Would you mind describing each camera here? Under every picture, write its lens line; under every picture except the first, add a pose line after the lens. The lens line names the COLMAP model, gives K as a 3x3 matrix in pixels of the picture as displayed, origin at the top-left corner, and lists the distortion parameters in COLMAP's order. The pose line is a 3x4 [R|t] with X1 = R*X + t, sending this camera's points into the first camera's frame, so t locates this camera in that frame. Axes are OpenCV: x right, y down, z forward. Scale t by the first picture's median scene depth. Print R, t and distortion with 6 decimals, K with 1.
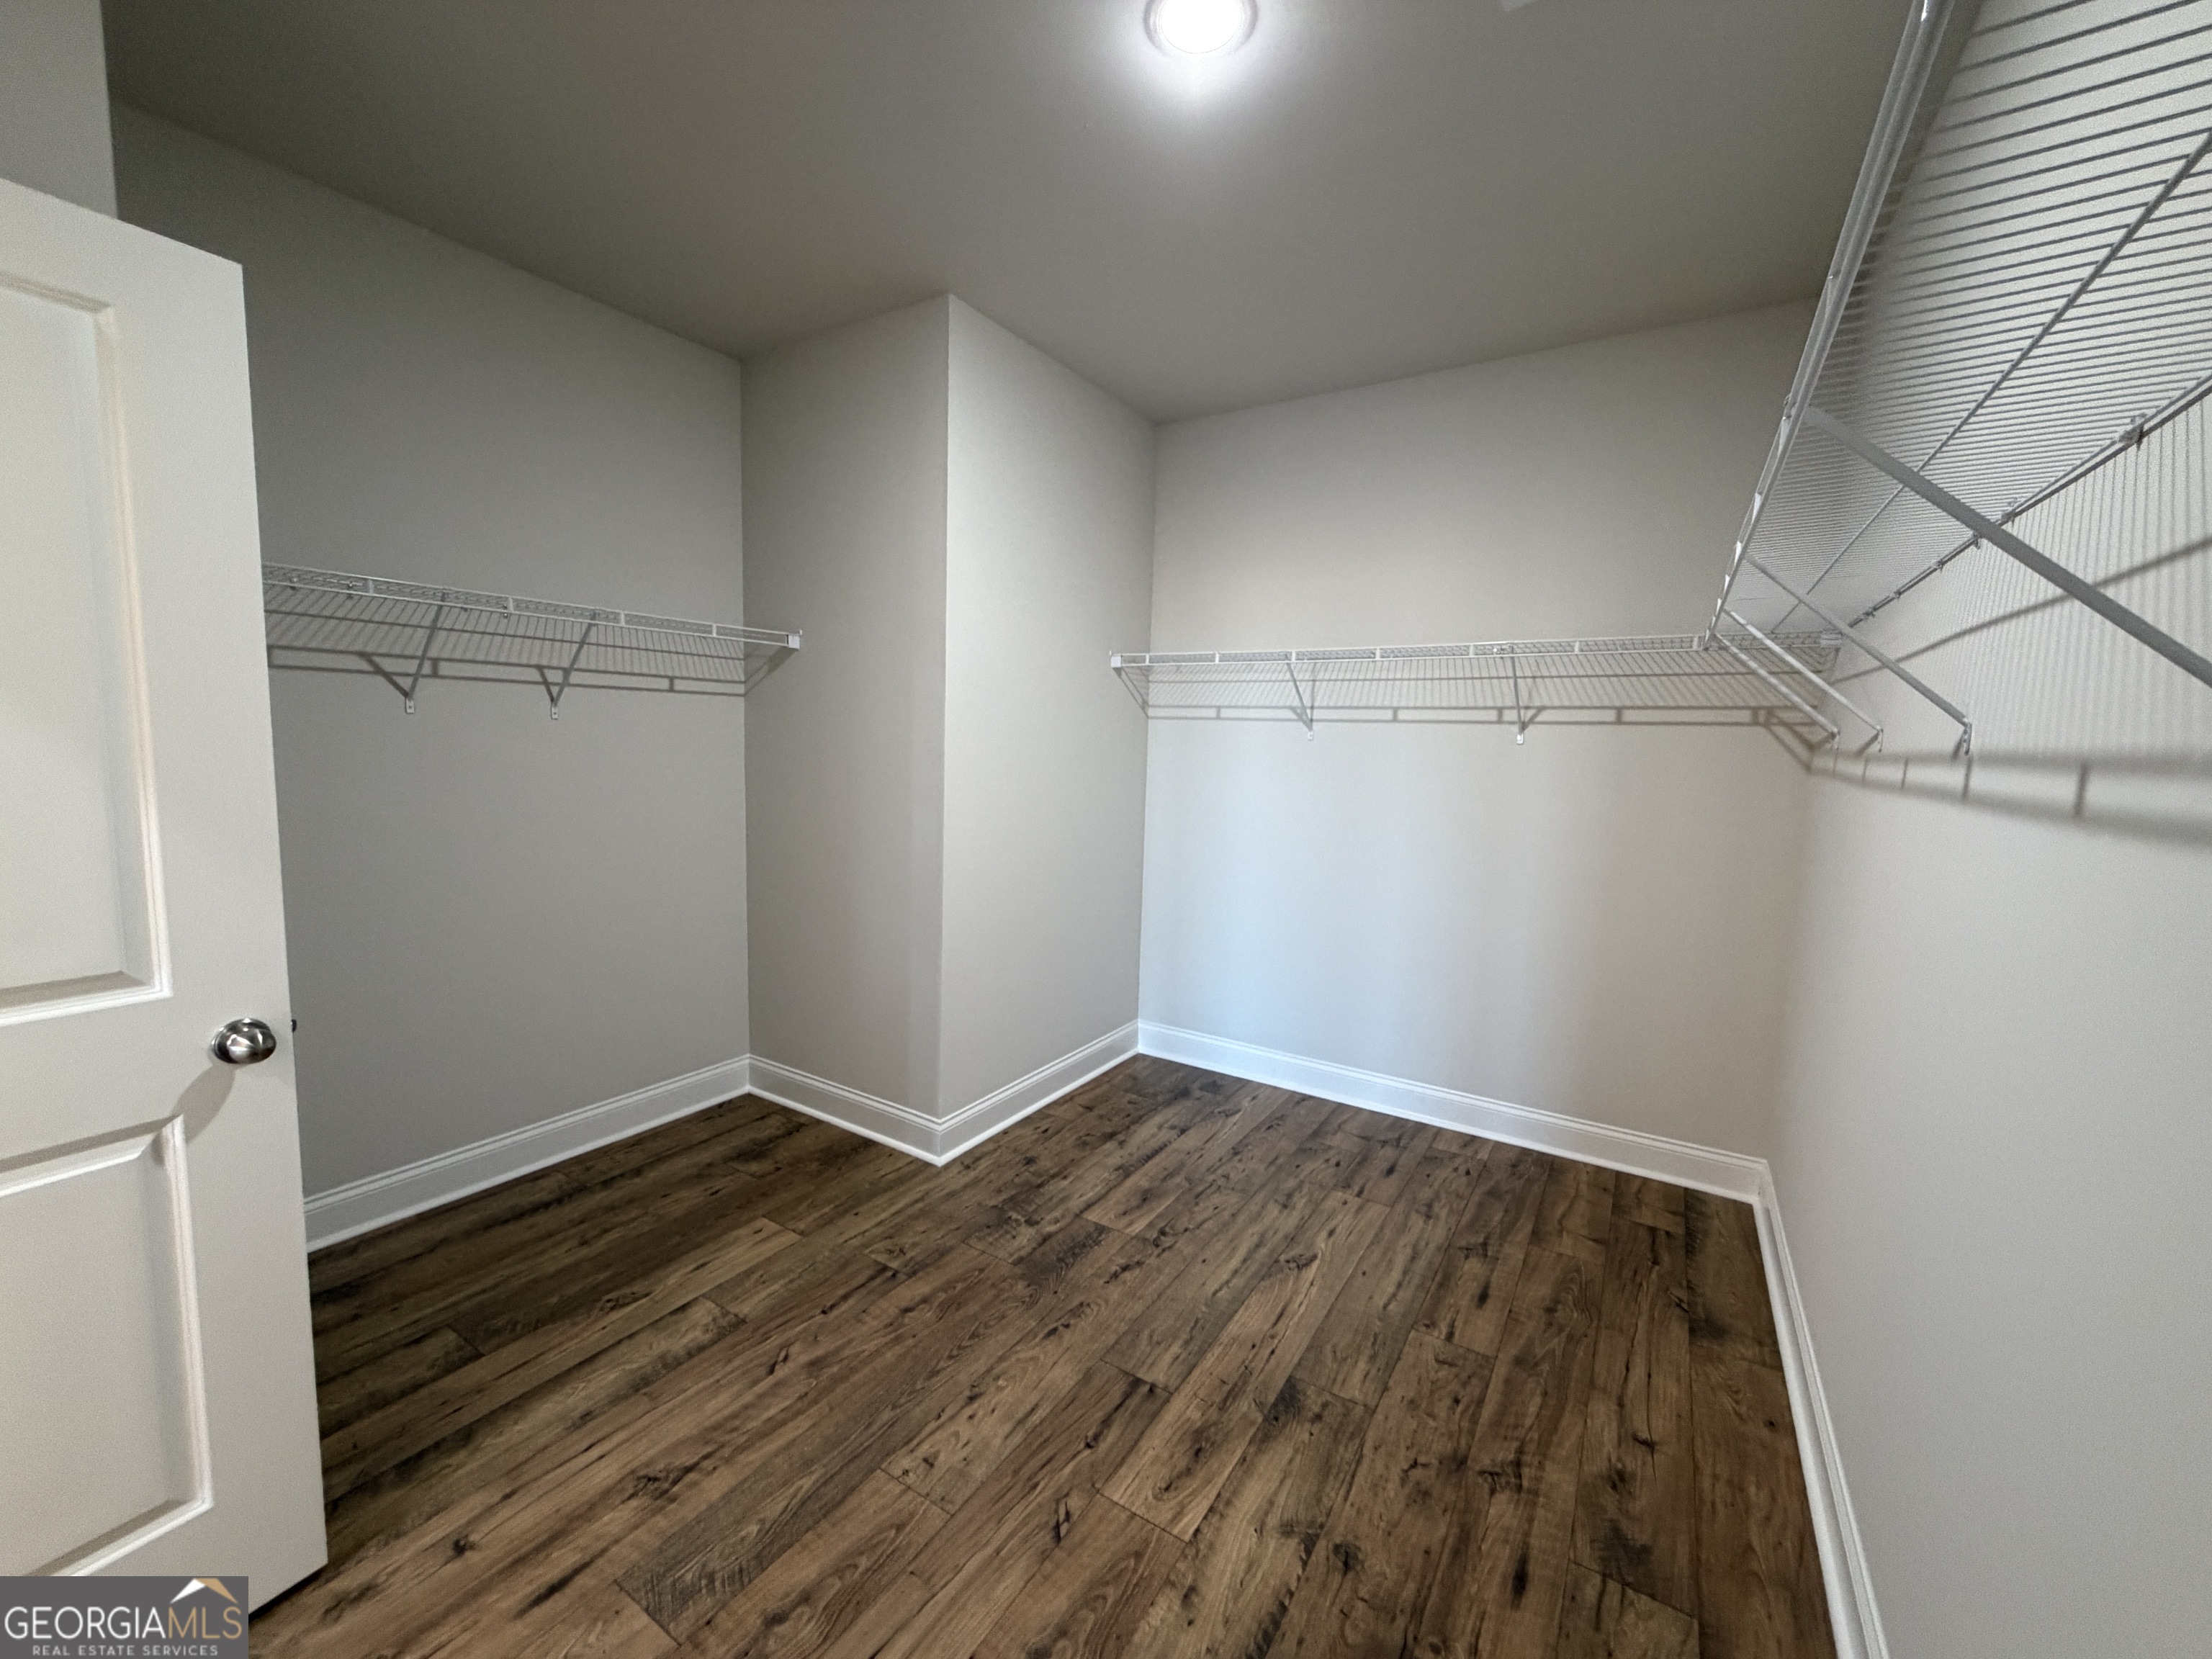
lens RADIAL K [[879.2, 0, 1104.2], [0, 879.2, 821.1], [0, 0, 1]] dist [0.002127, -0.000011]
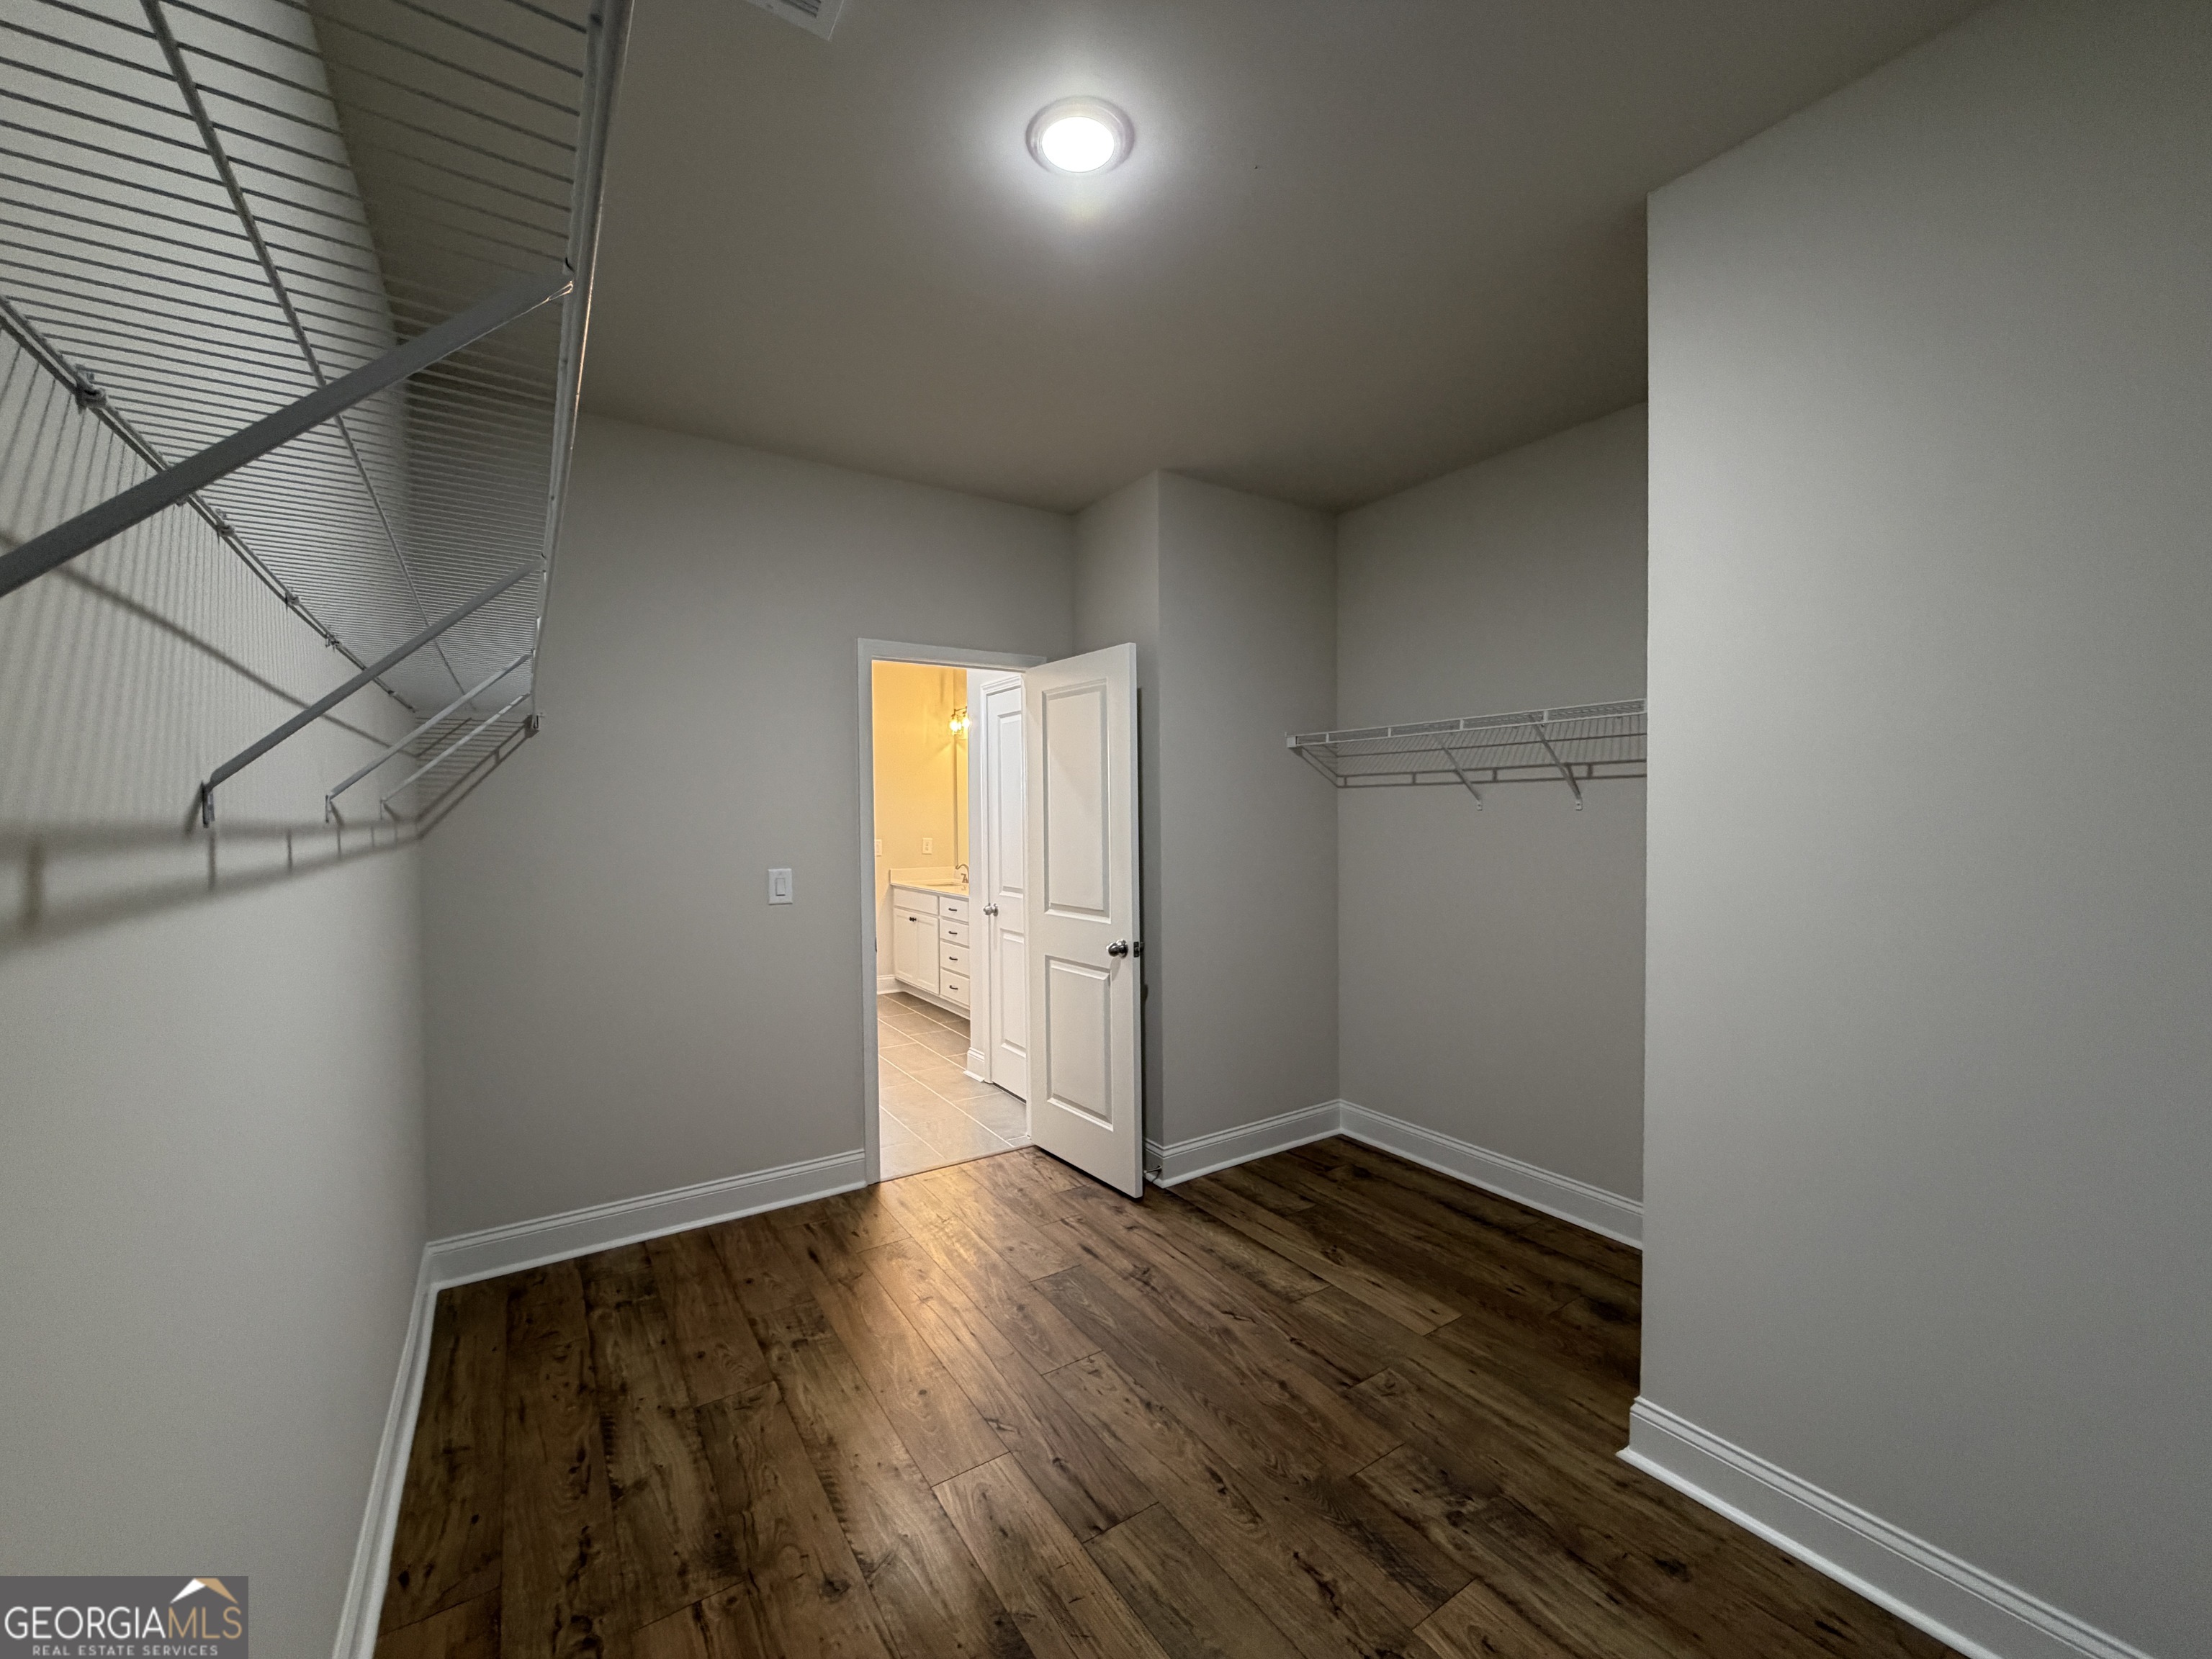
lens RADIAL K [[882.7, 0, 1097.1], [0, 882.7, 830.5], [0, 0, 1]] dist [-0.000195, 0.000005]
pose [[-0.409279, -0.006387, -0.912387, 0.839217], [-0.088854, 0.995502, 0.032889, -0.099491], [0.908073, 0.094530, -0.408005, 1.224220]]
